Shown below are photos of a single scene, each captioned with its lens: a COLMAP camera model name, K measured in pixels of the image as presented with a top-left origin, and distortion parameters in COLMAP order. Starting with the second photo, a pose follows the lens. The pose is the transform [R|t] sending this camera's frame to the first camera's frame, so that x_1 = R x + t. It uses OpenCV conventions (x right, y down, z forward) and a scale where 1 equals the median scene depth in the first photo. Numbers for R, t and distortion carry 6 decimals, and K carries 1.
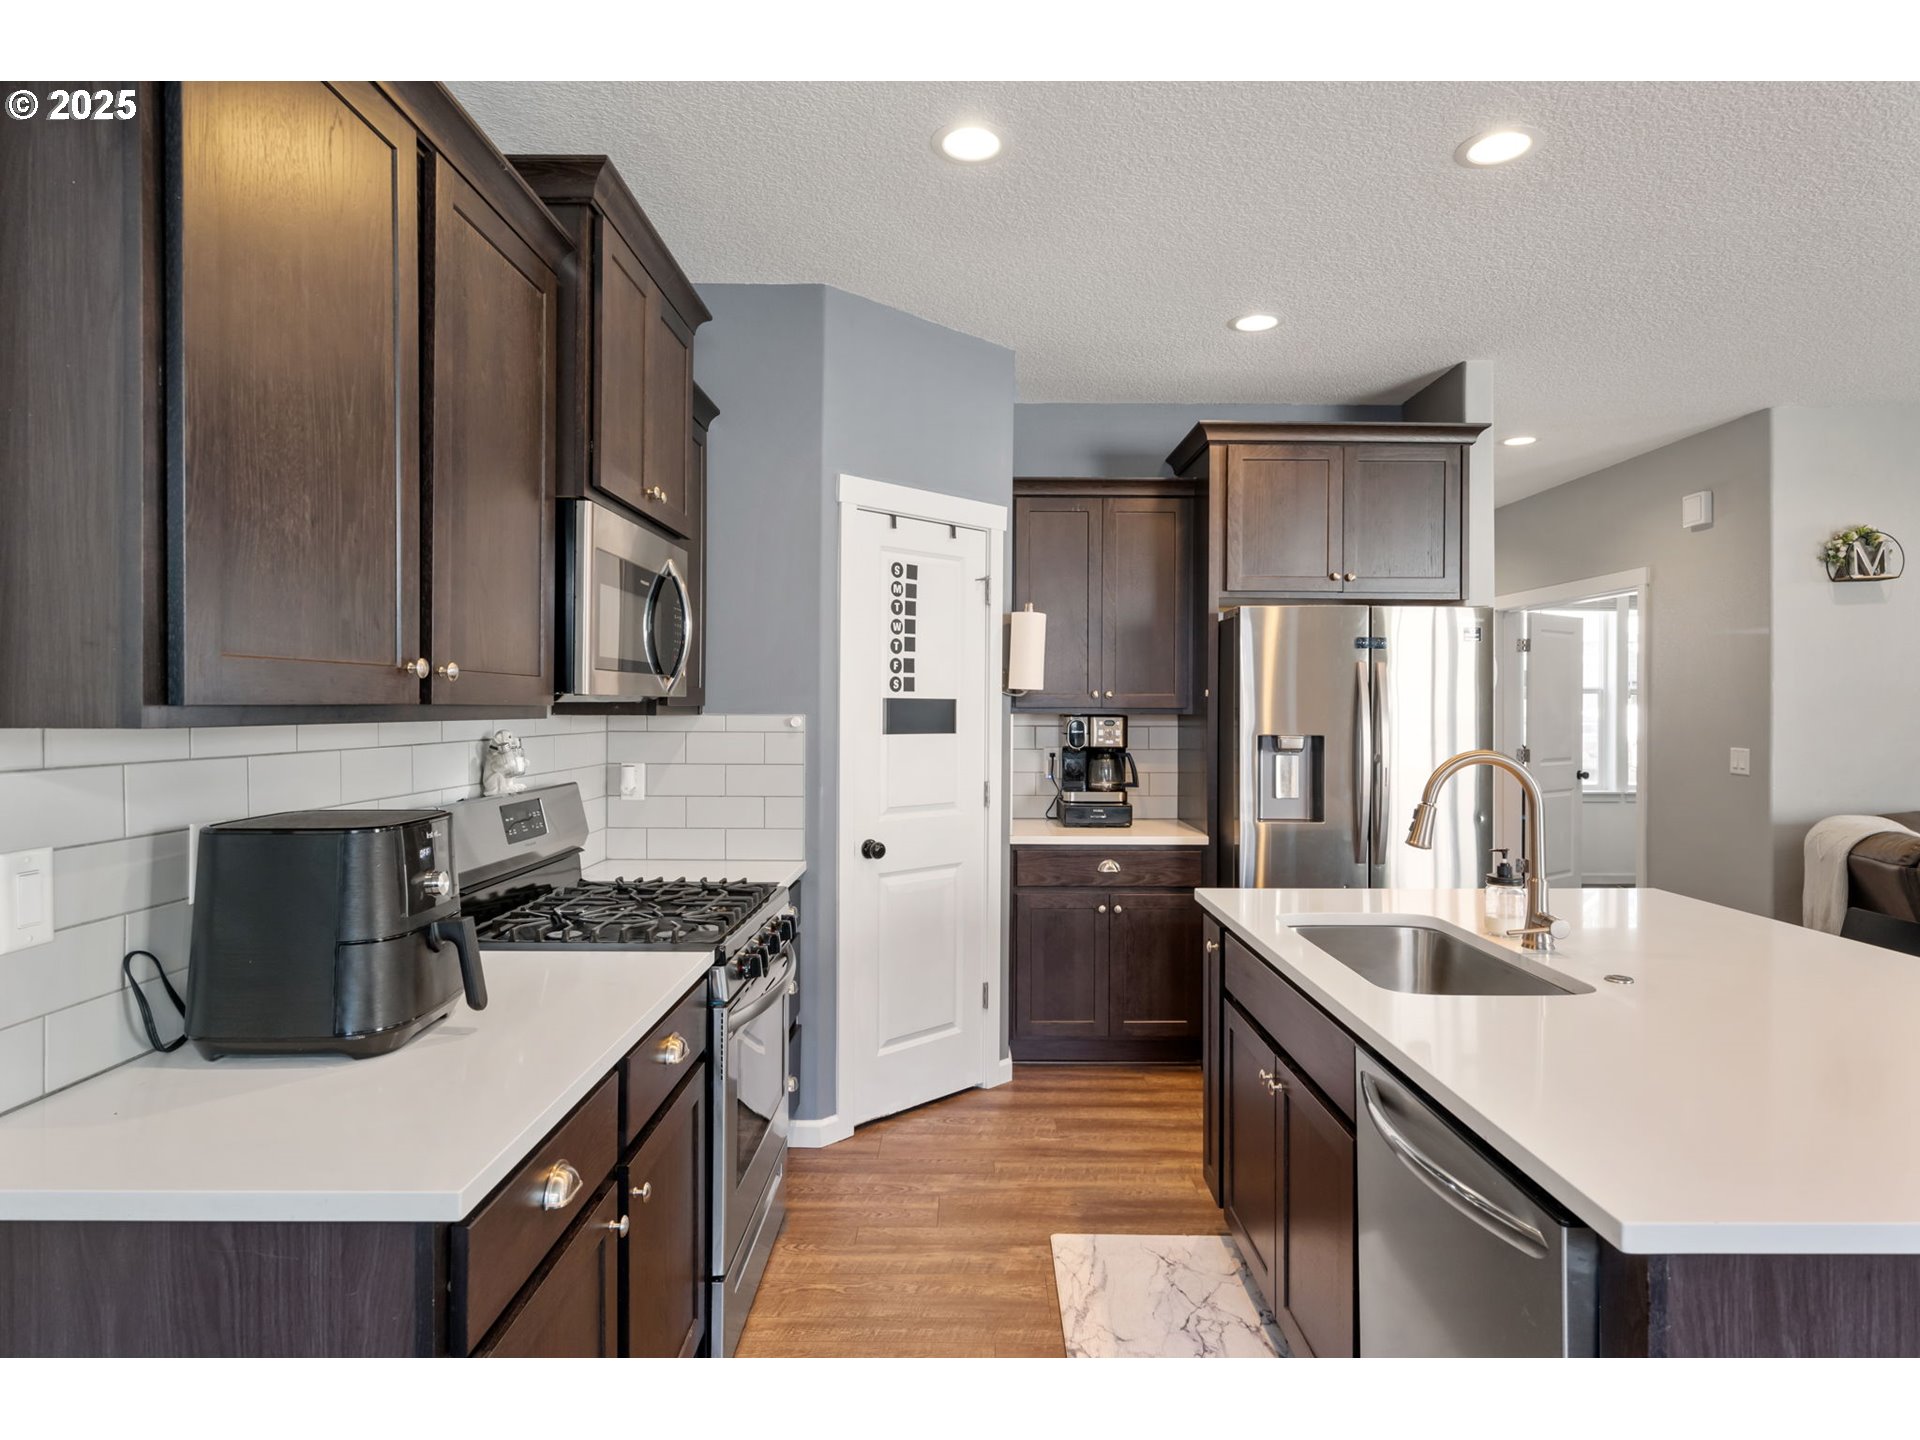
lens RADIAL K [[1056.3, 0, 965.5], [0, 1056.3, 711.5], [0, 0, 1]] dist [-0.001233, 0.001907]
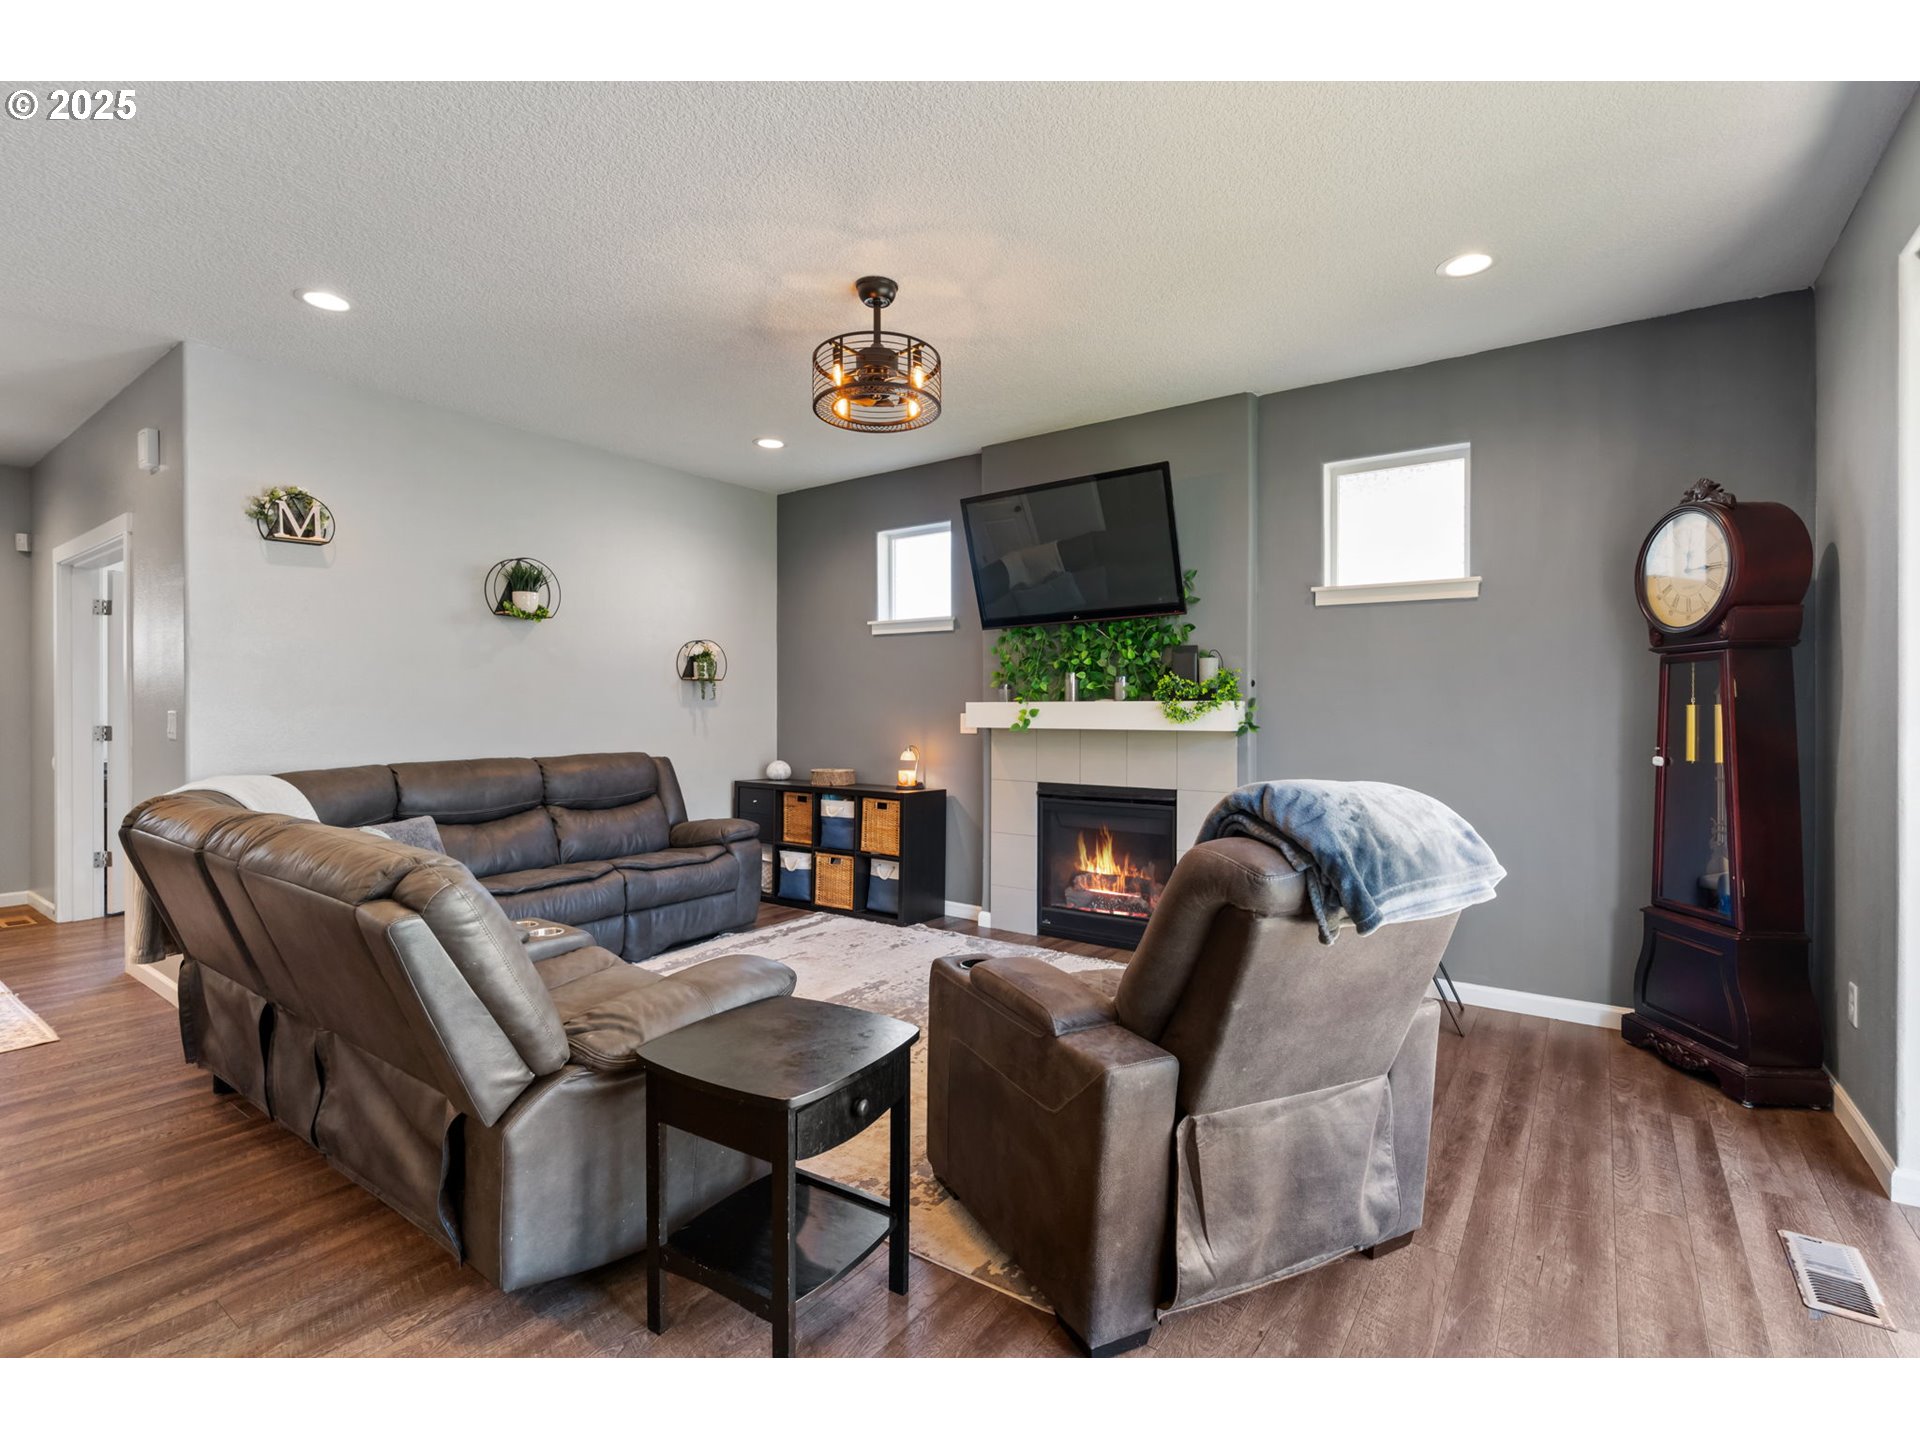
lens RADIAL K [[852.7, 0, 969.0], [0, 852.7, 719.3], [0, 0, 1]] dist [0.005045, -0.002630]
pose [[0.592136, -0.008067, 0.805798, 0.698051], [0.003412, 0.999966, 0.007504, 0.049422], [-0.805831, -0.001694, 0.592143, 0.003636]]
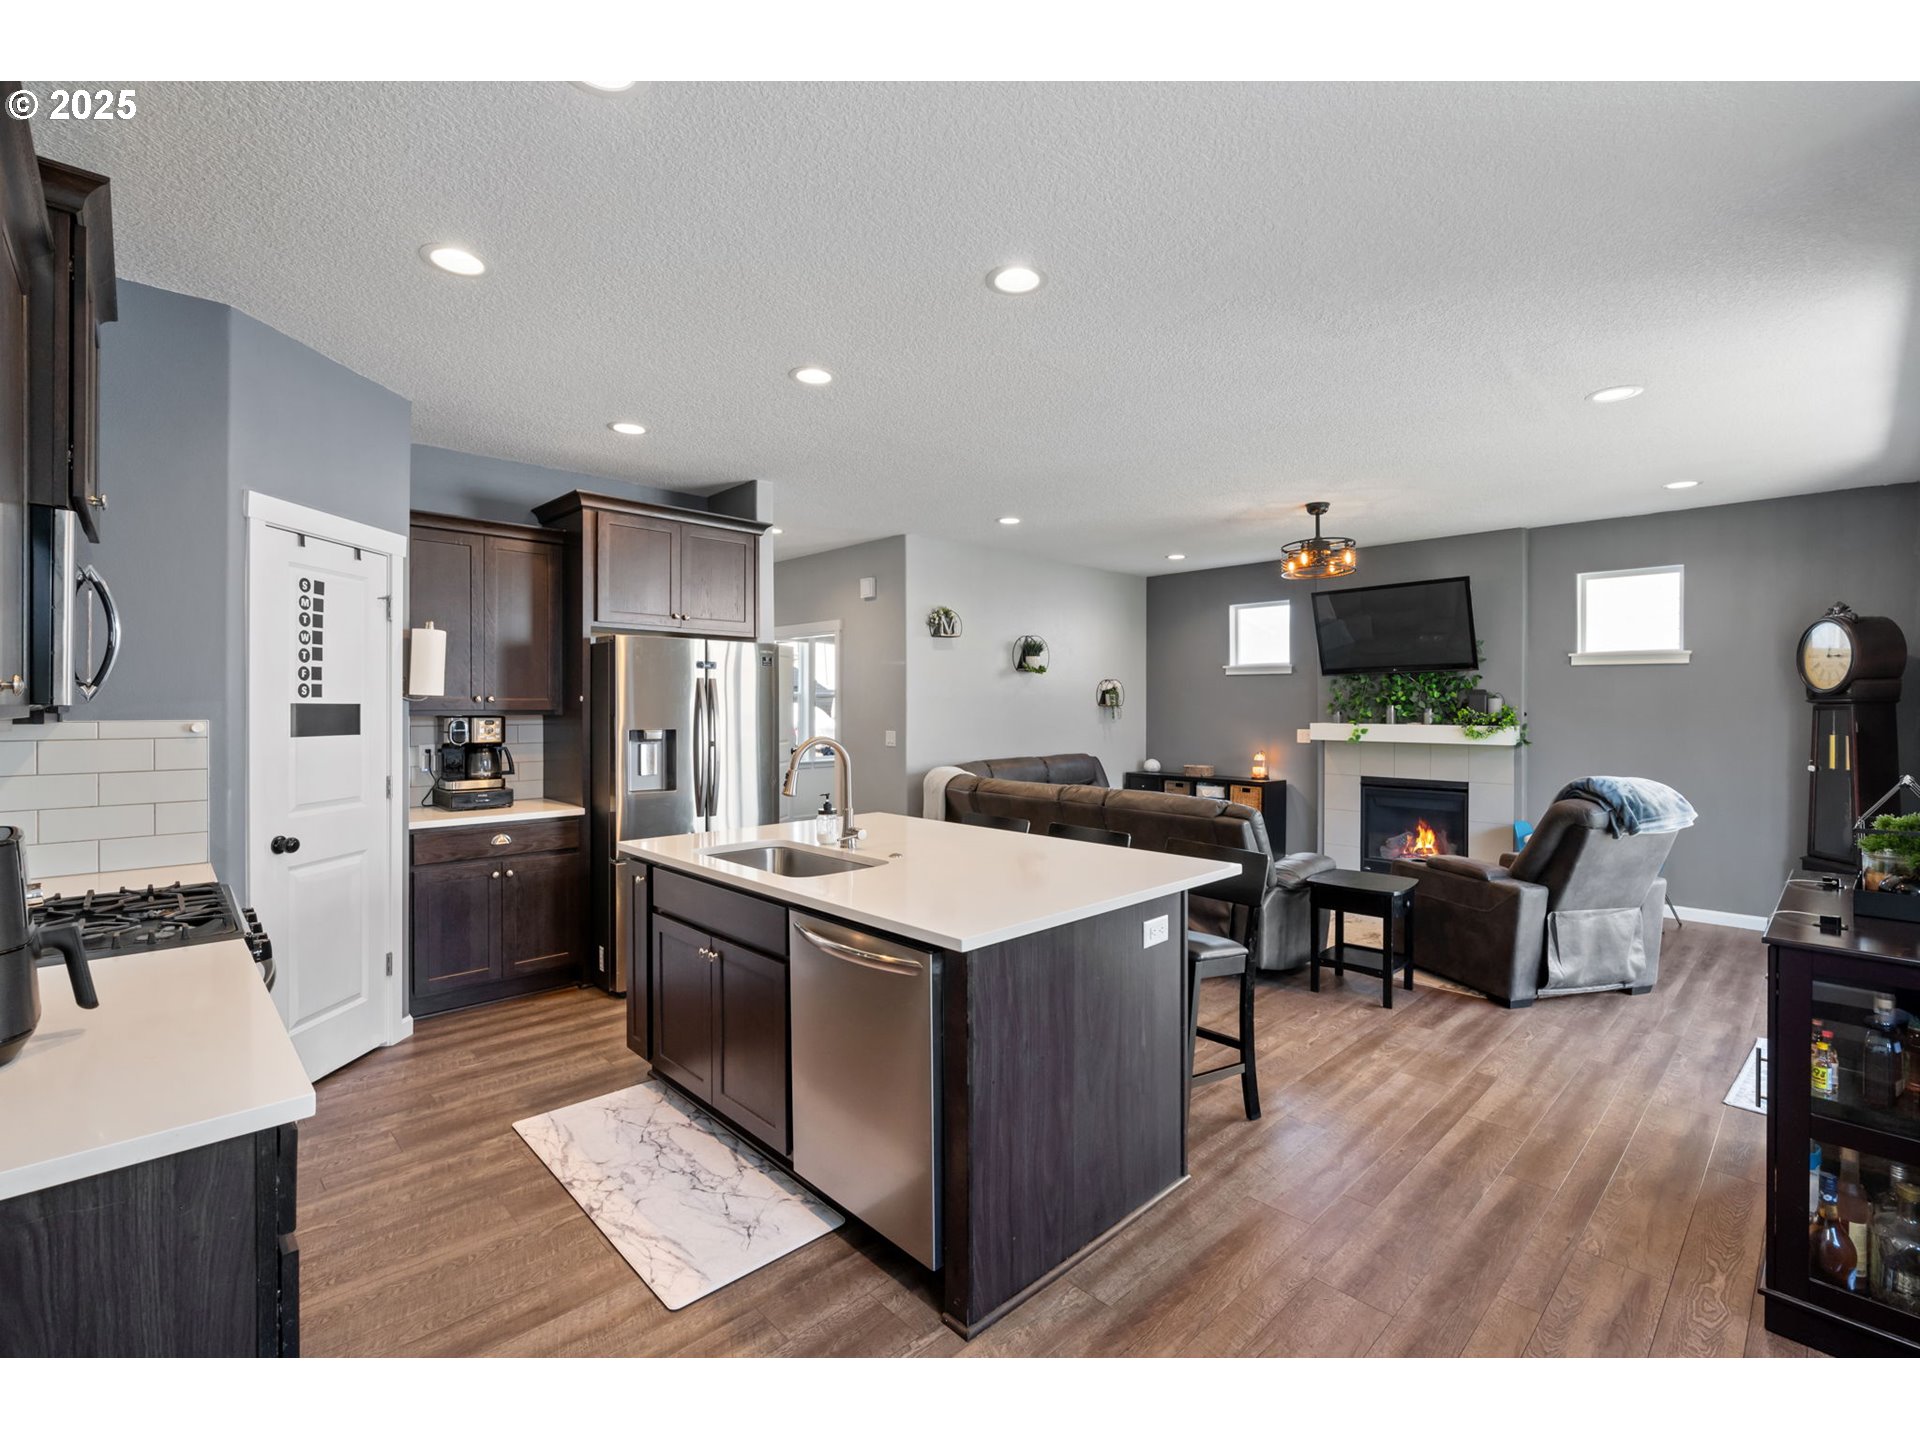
lens RADIAL K [[852.7, 0, 959.0], [0, 852.7, 711.6], [0, 0, 1]] dist [0.005045, -0.002630]
pose [[0.723216, -0.007436, 0.690582, -0.176170], [0.003898, 0.999970, 0.006684, -0.007255], [-0.690611, -0.002142, 0.723223, -0.091254]]
